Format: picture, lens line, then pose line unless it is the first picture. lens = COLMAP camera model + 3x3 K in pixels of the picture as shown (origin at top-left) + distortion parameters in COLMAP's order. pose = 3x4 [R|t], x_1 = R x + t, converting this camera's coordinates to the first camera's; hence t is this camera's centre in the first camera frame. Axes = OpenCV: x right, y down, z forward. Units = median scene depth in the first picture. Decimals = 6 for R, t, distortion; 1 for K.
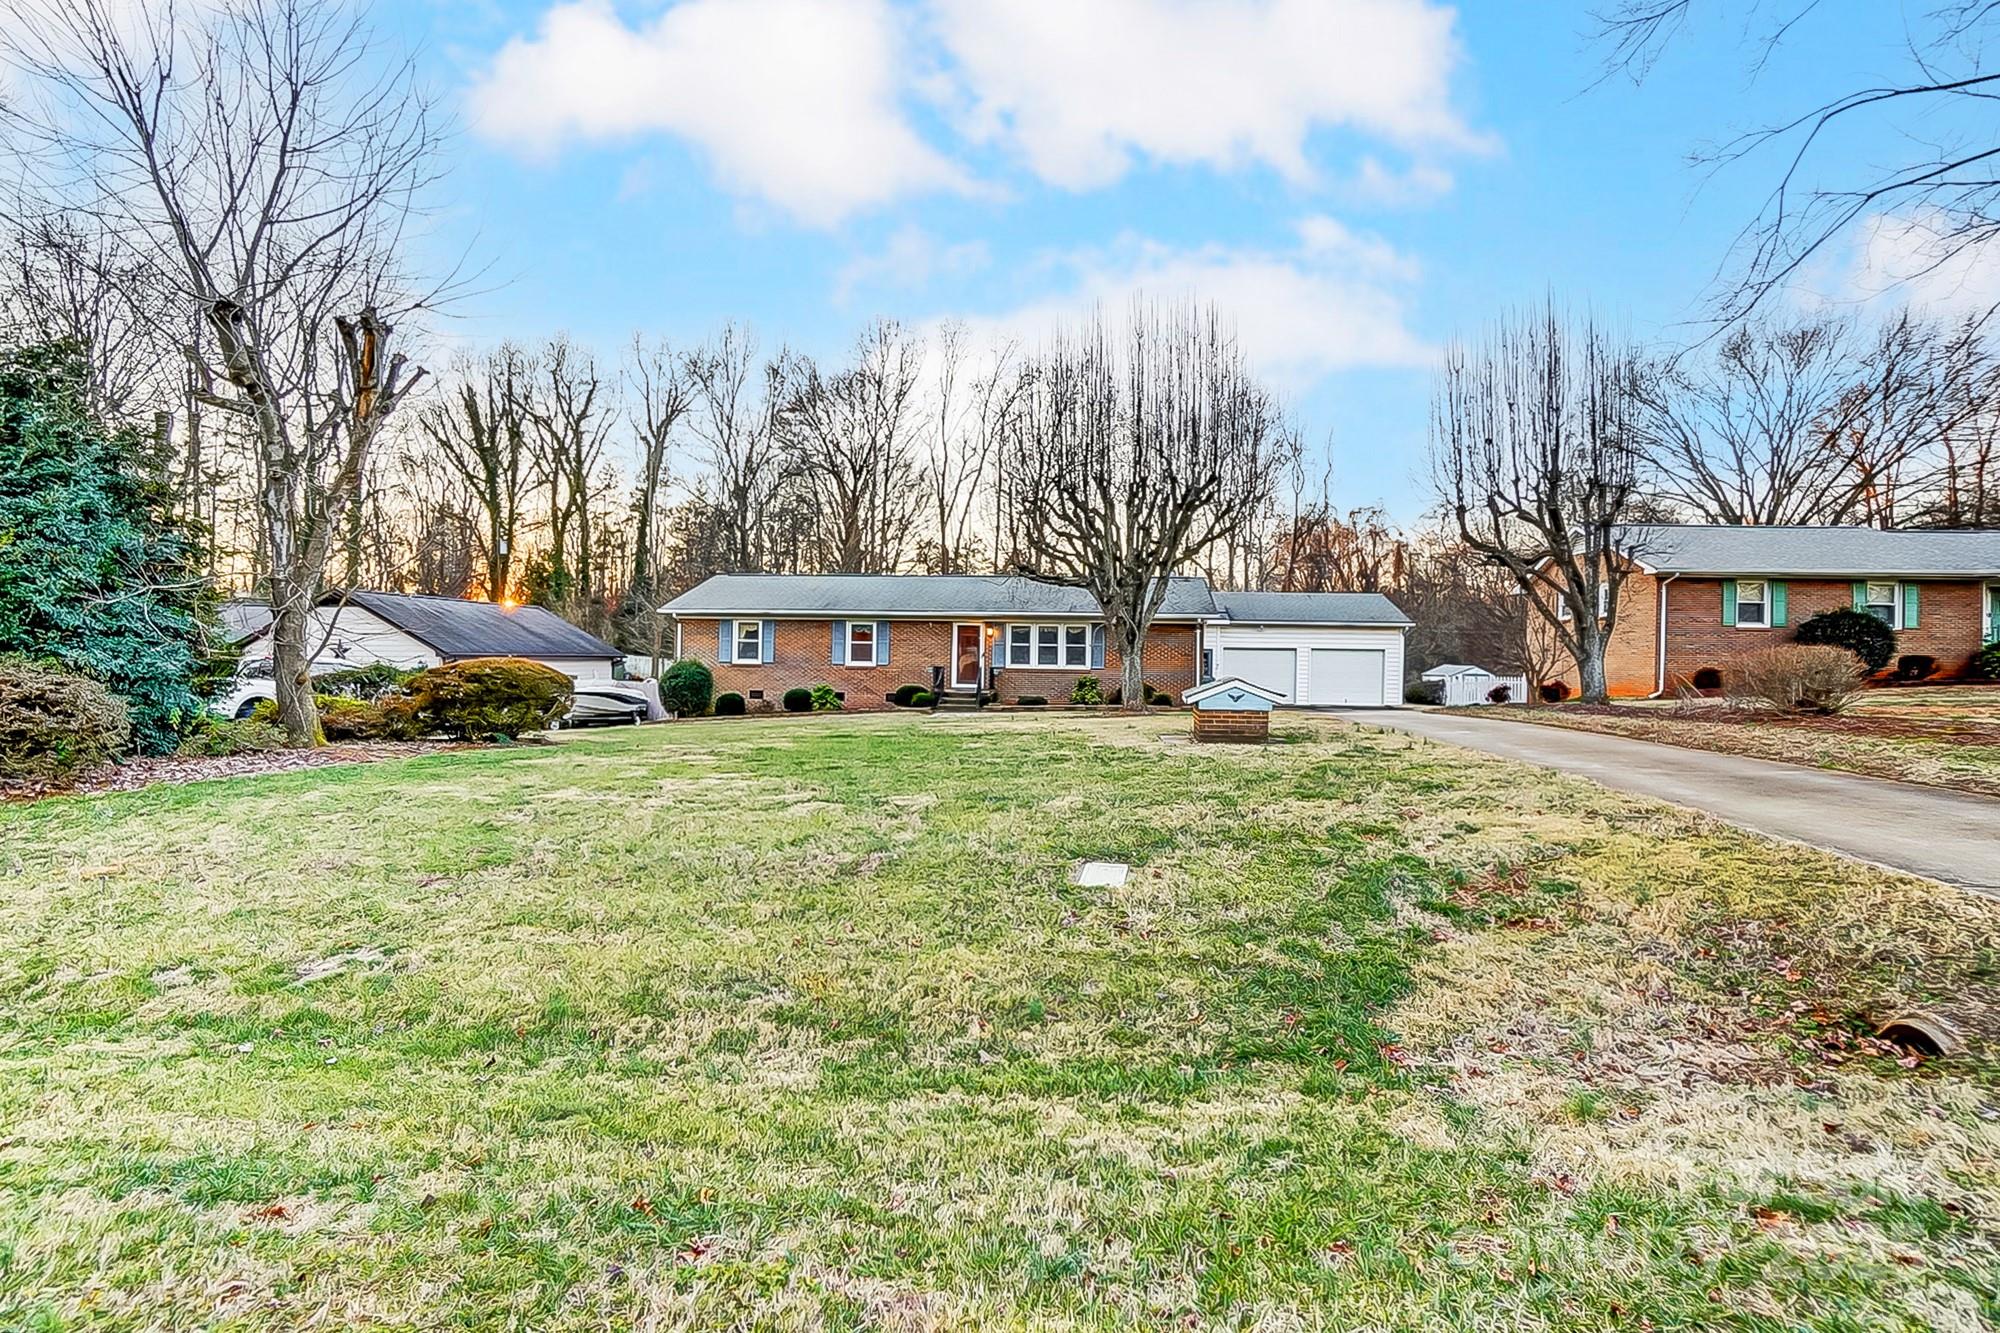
lens RADIAL K [[898.9, 0, 999.0], [0, 898.9, 672.6], [0, 0, 1]] dist [-0.040257, 0.008504]
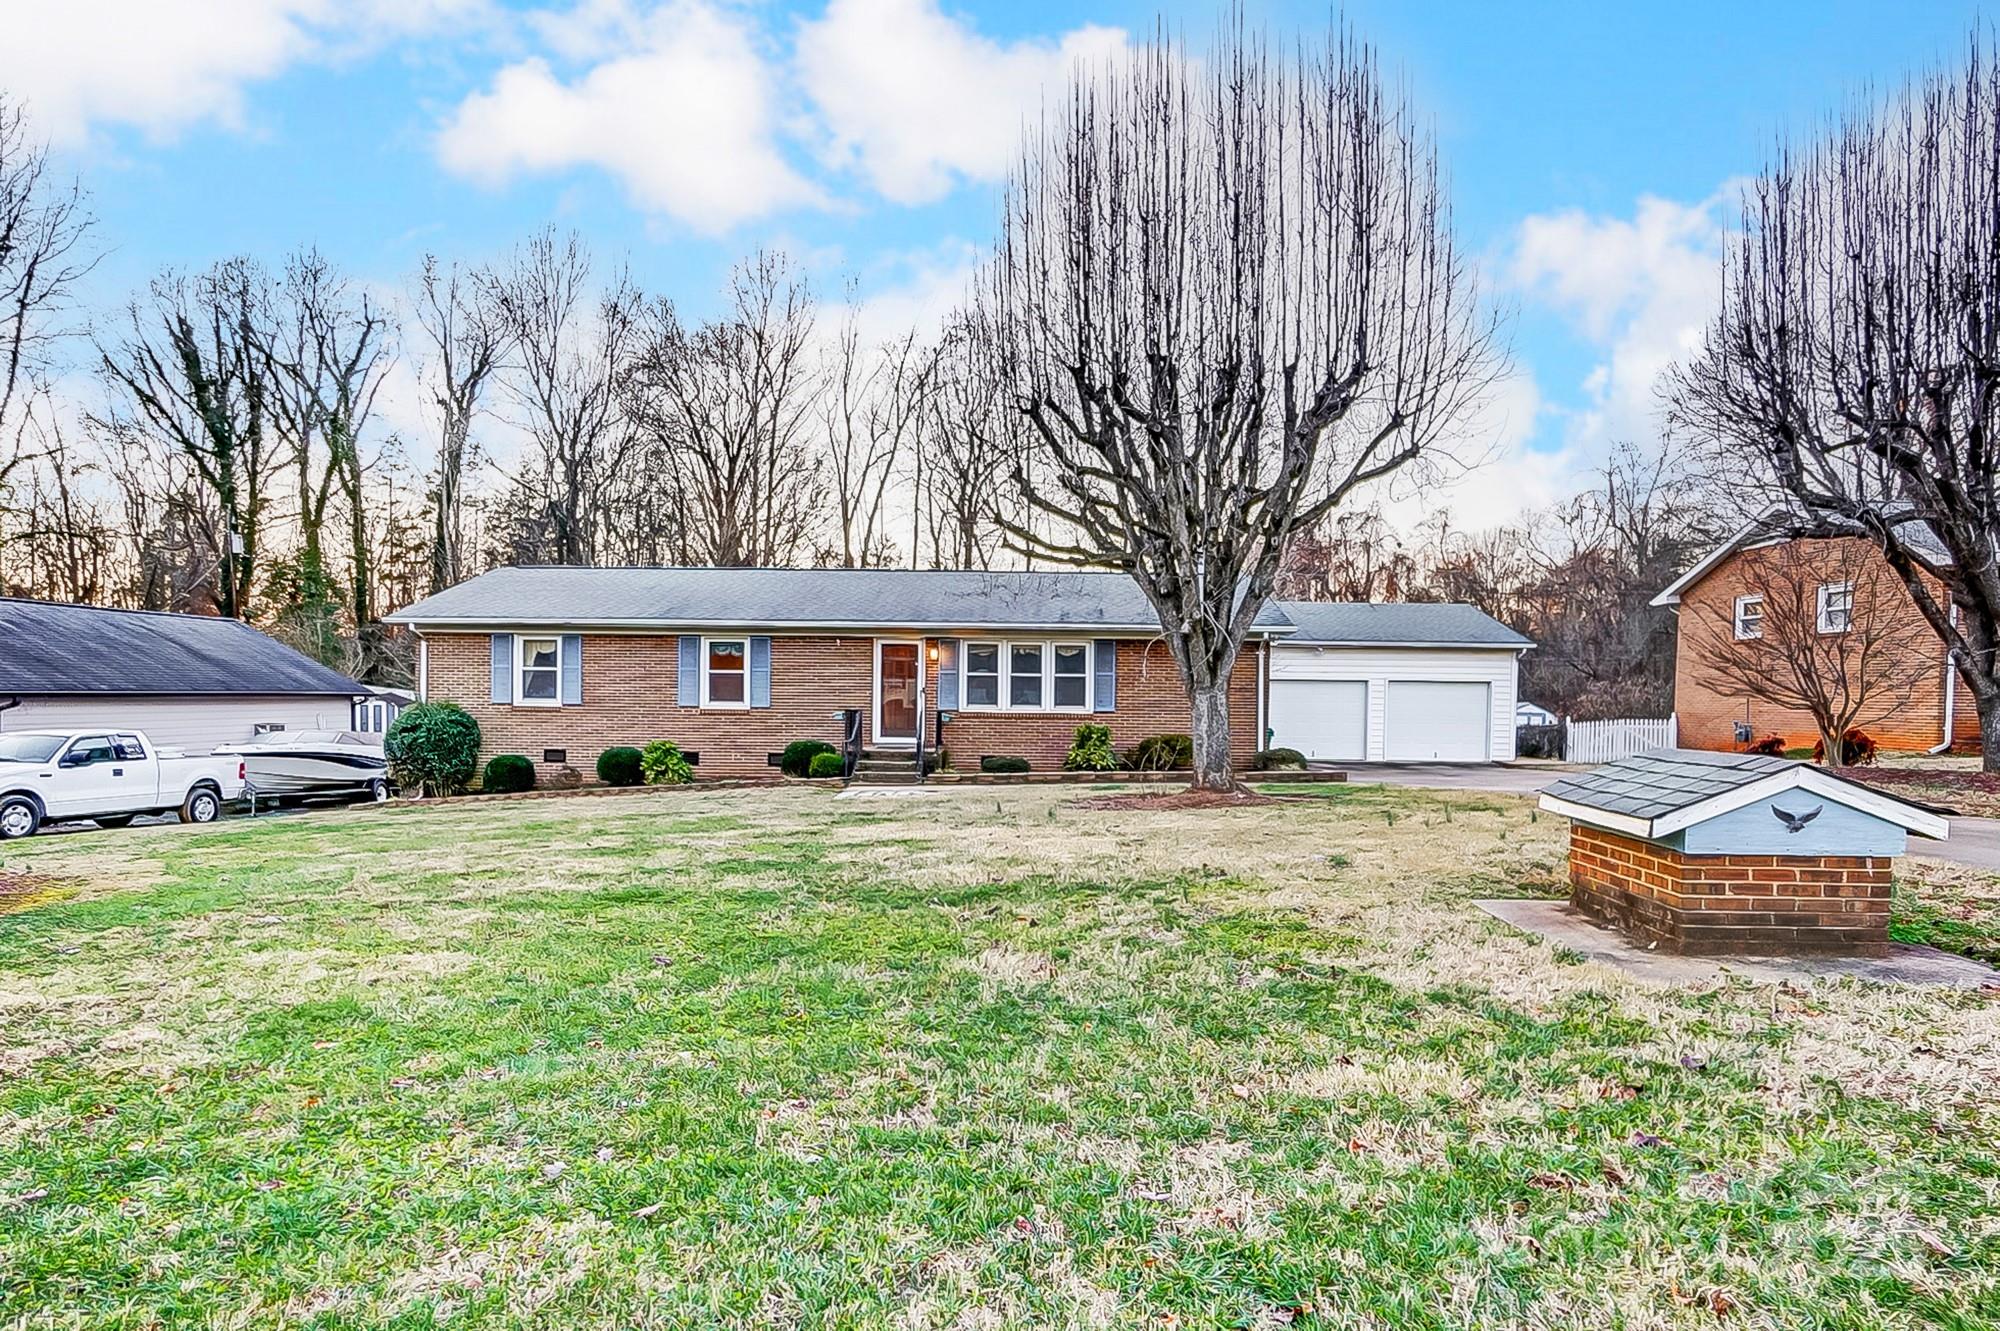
lens RADIAL K [[1038.6, 0, 1002.6], [0, 1038.6, 752.6], [0, 0, 1]] dist [-0.023854, -0.000563]
pose [[0.996029, -0.007982, 0.088670, -0.022499], [0.004420, 0.999178, 0.040296, -0.004529], [-0.088919, -0.039744, 0.995246, 0.223710]]
